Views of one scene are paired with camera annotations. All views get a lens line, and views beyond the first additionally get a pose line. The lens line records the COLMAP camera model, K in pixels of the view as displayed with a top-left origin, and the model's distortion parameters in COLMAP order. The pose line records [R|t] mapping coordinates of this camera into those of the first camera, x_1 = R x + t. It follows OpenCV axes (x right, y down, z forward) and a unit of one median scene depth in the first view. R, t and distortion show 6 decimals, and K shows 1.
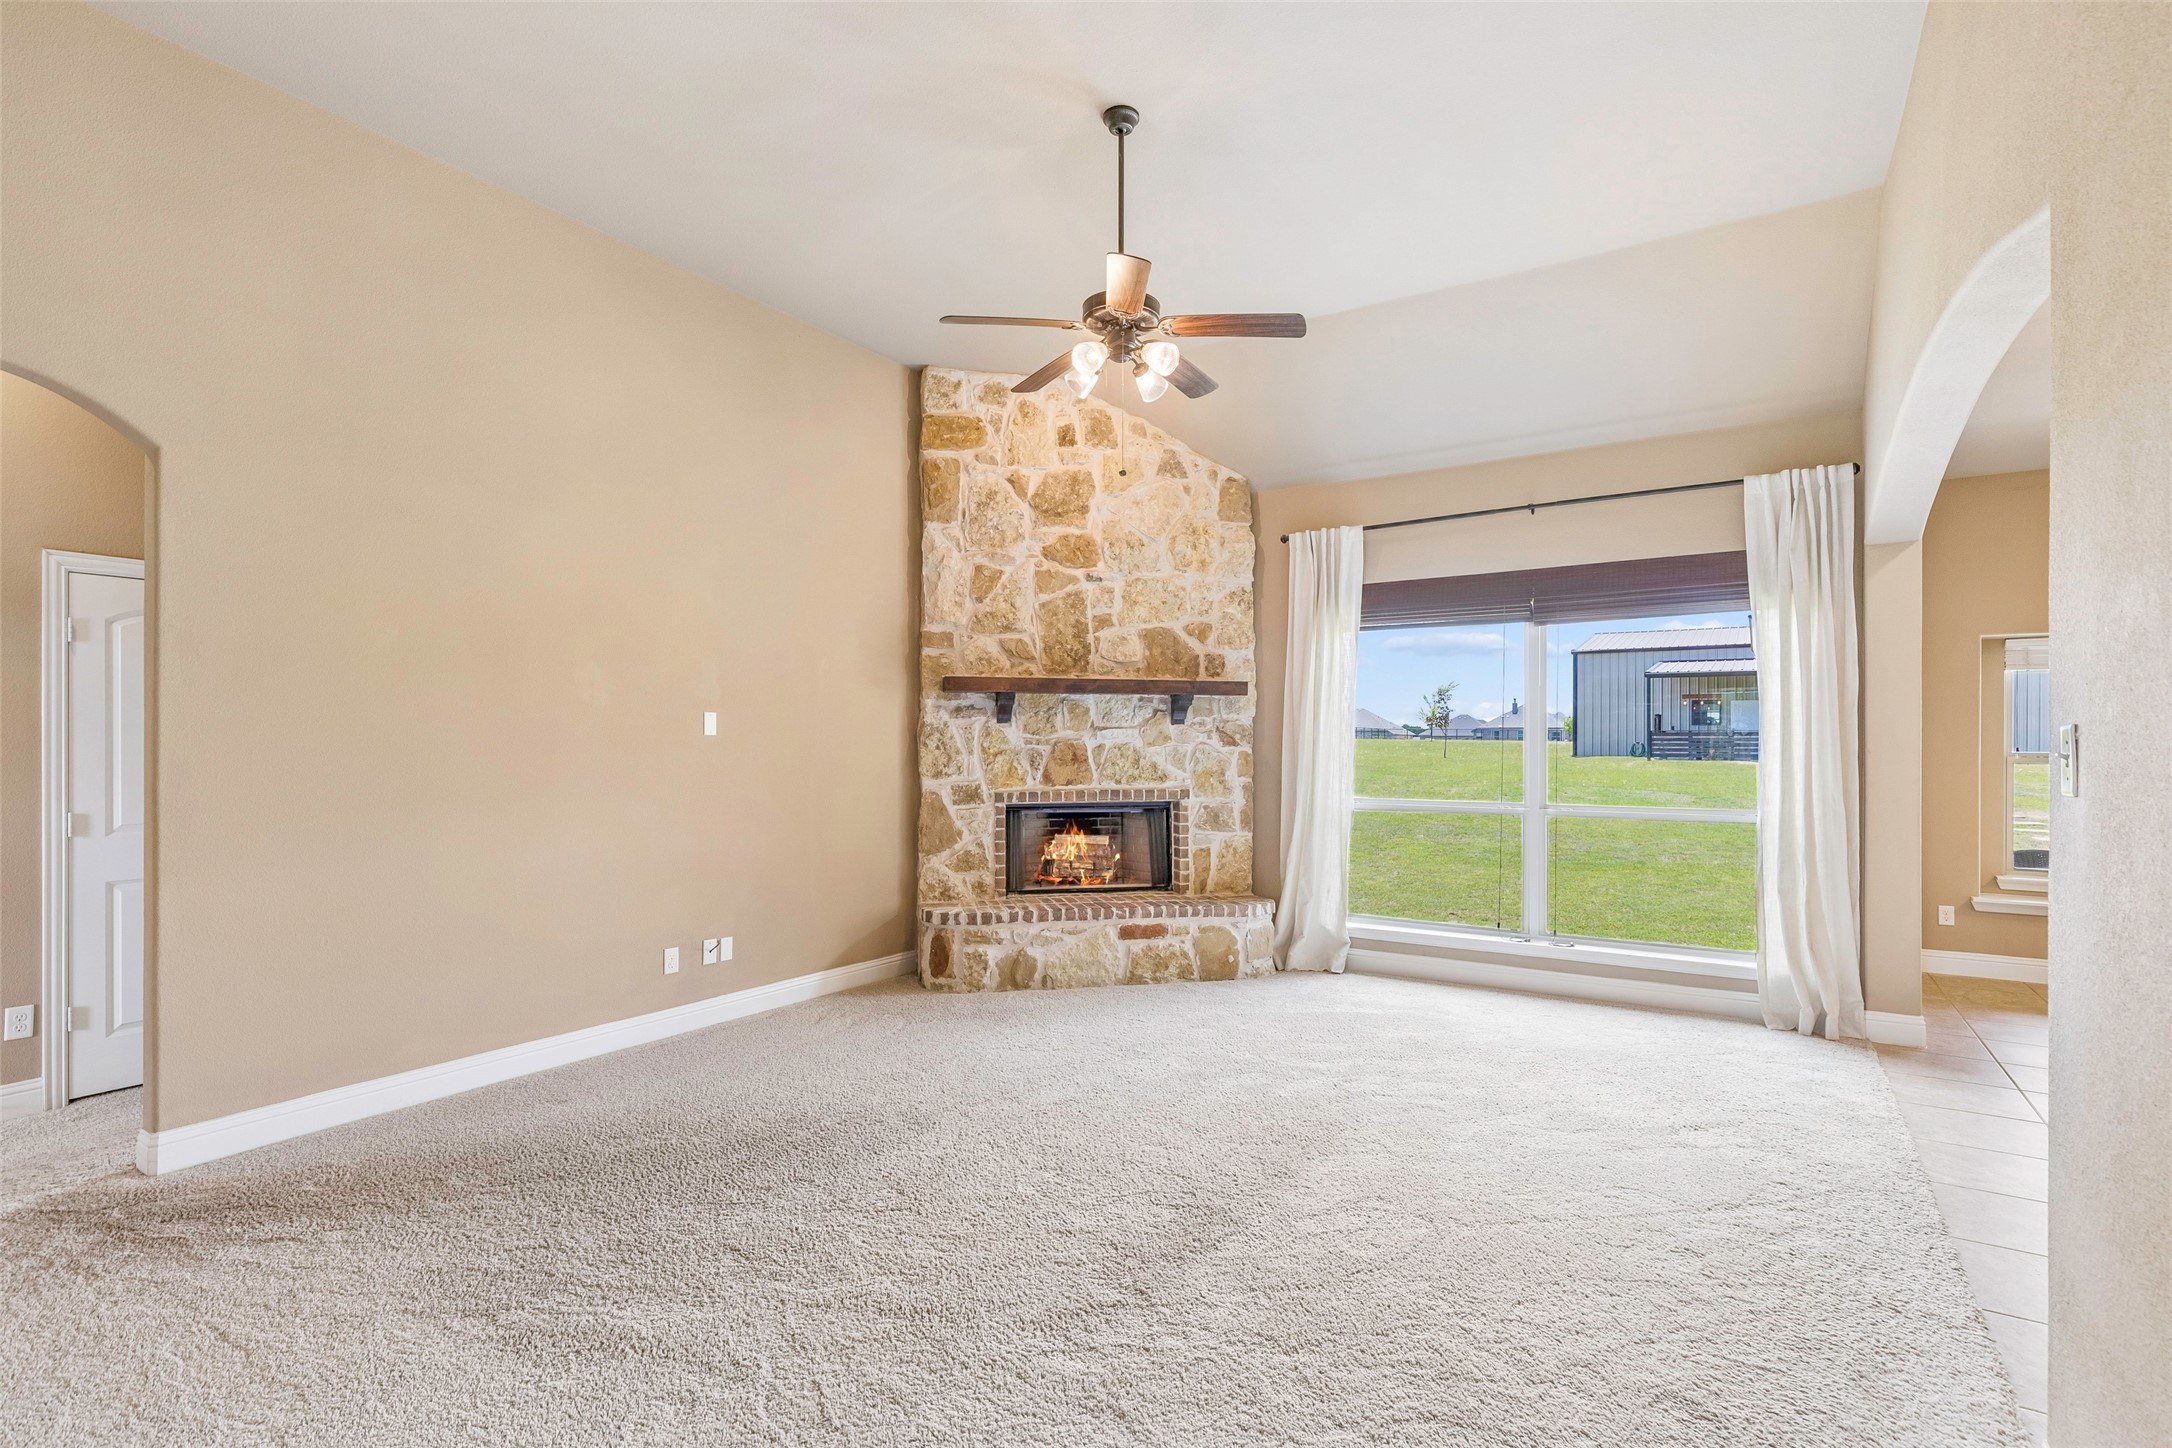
lens RADIAL K [[1020.4, 0, 1087.8], [0, 1020.4, 743.1], [0, 0, 1]] dist [0.000888, 0.001107]
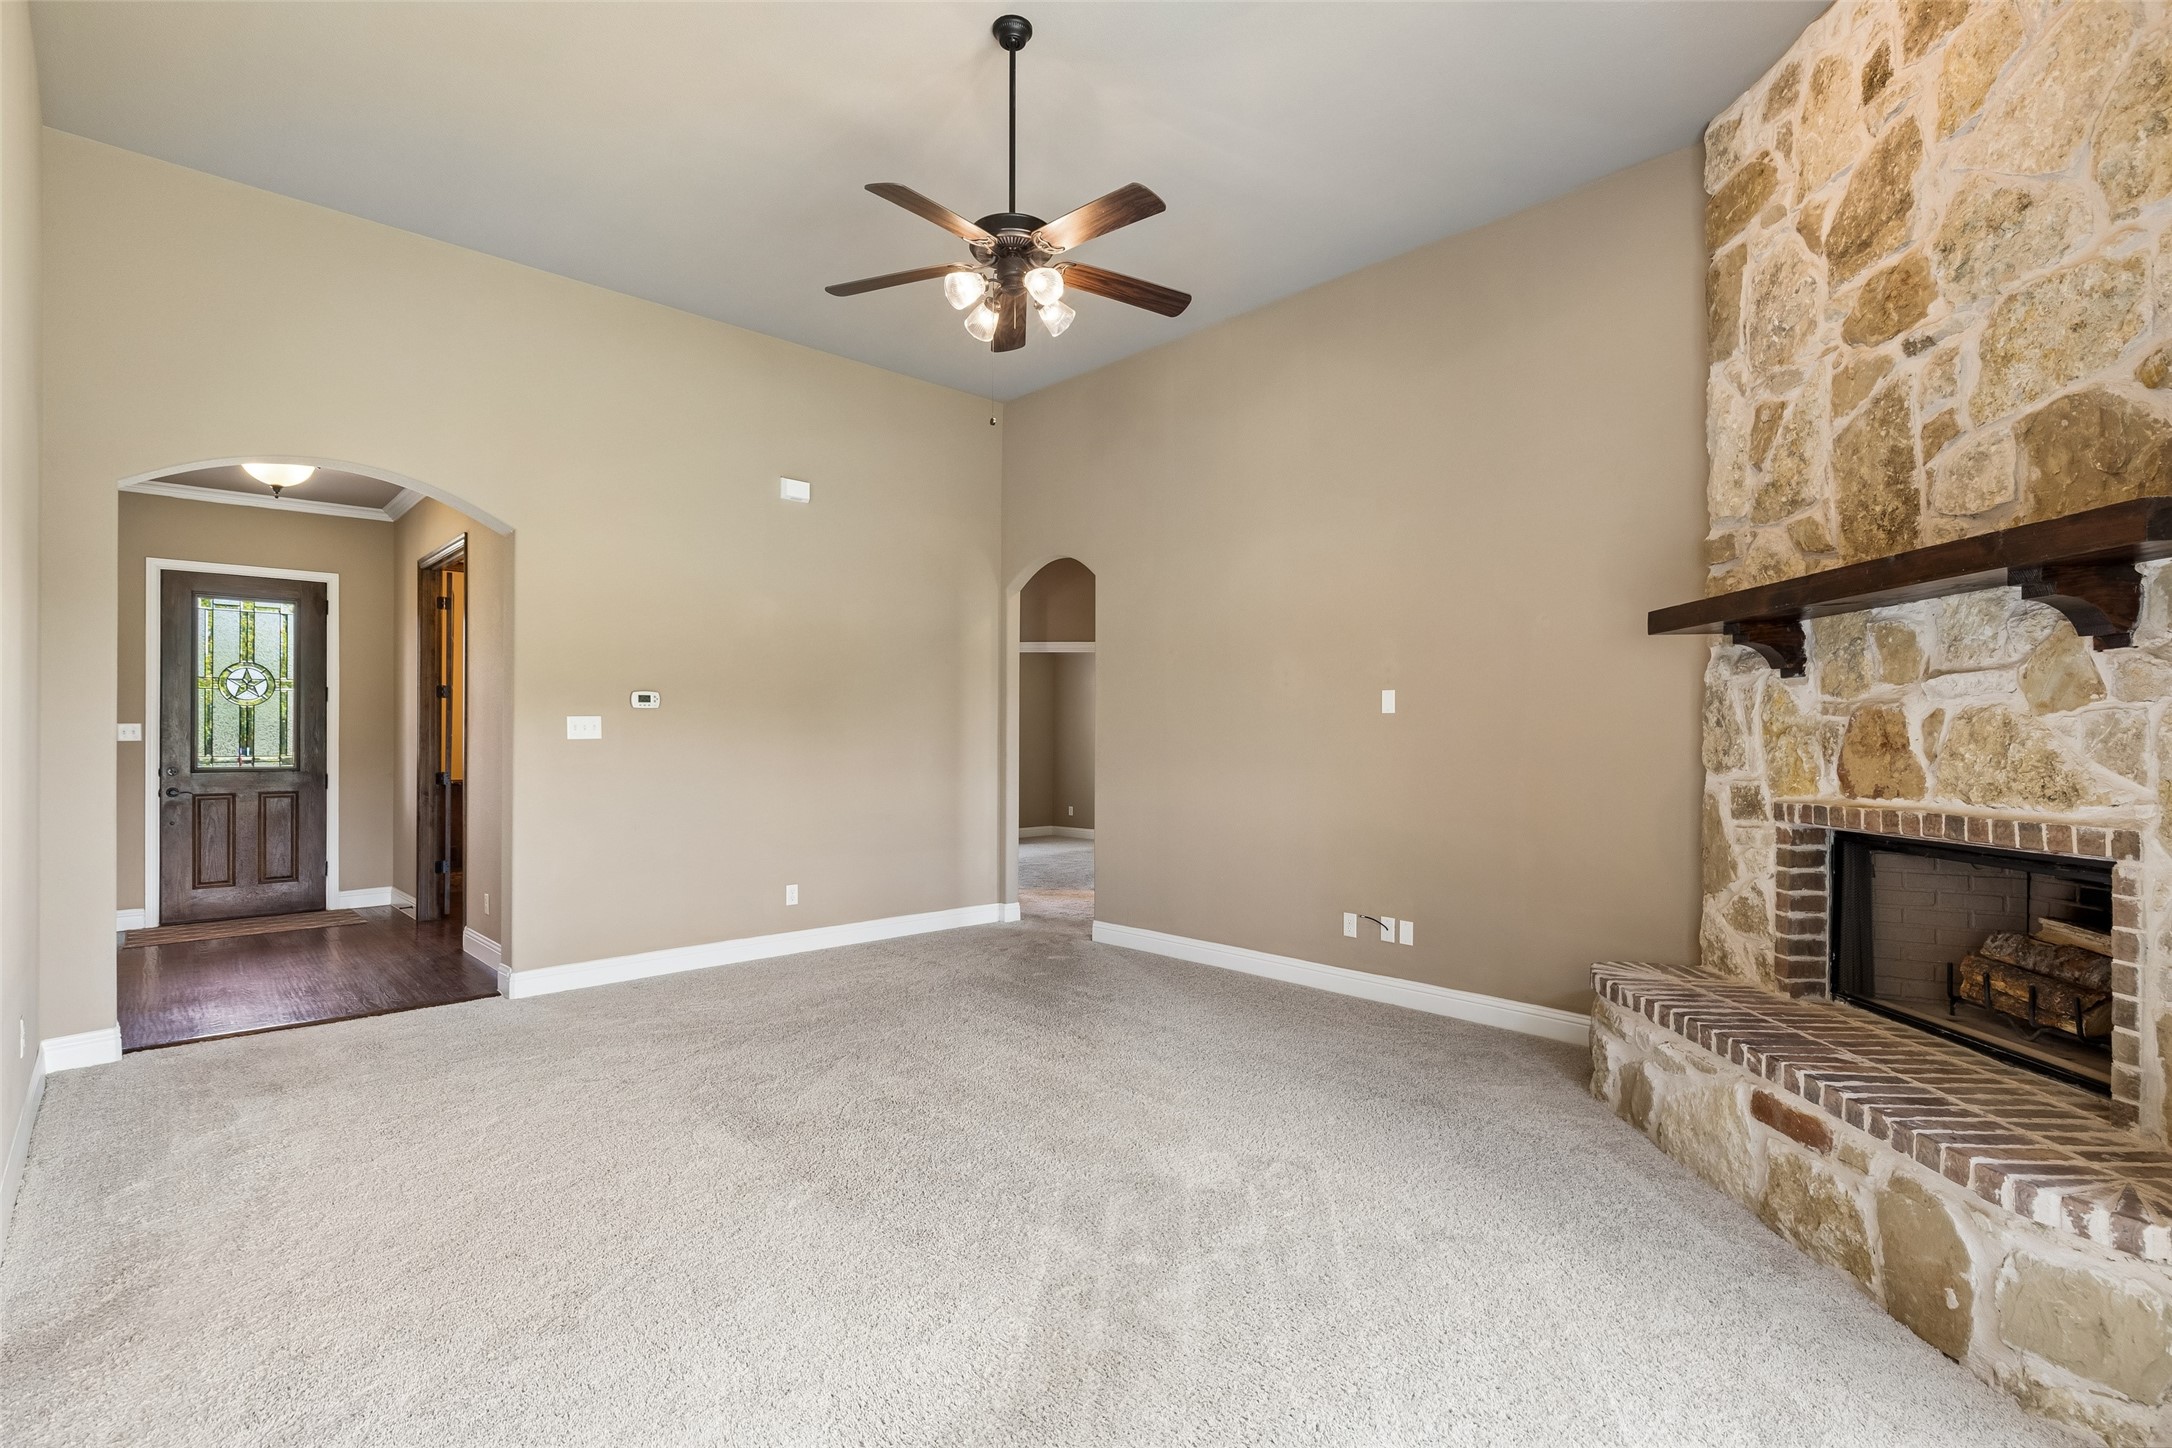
lens RADIAL K [[1020.4, 0, 1076.1], [0, 1020.4, 731.5], [0, 0, 1]] dist [0.000888, 0.001107]
pose [[-0.240805, -0.009353, -0.970528, 0.543770], [-0.006269, 0.999948, -0.008082, 0.016542], [0.970553, 0.004138, -0.240851, 0.759941]]
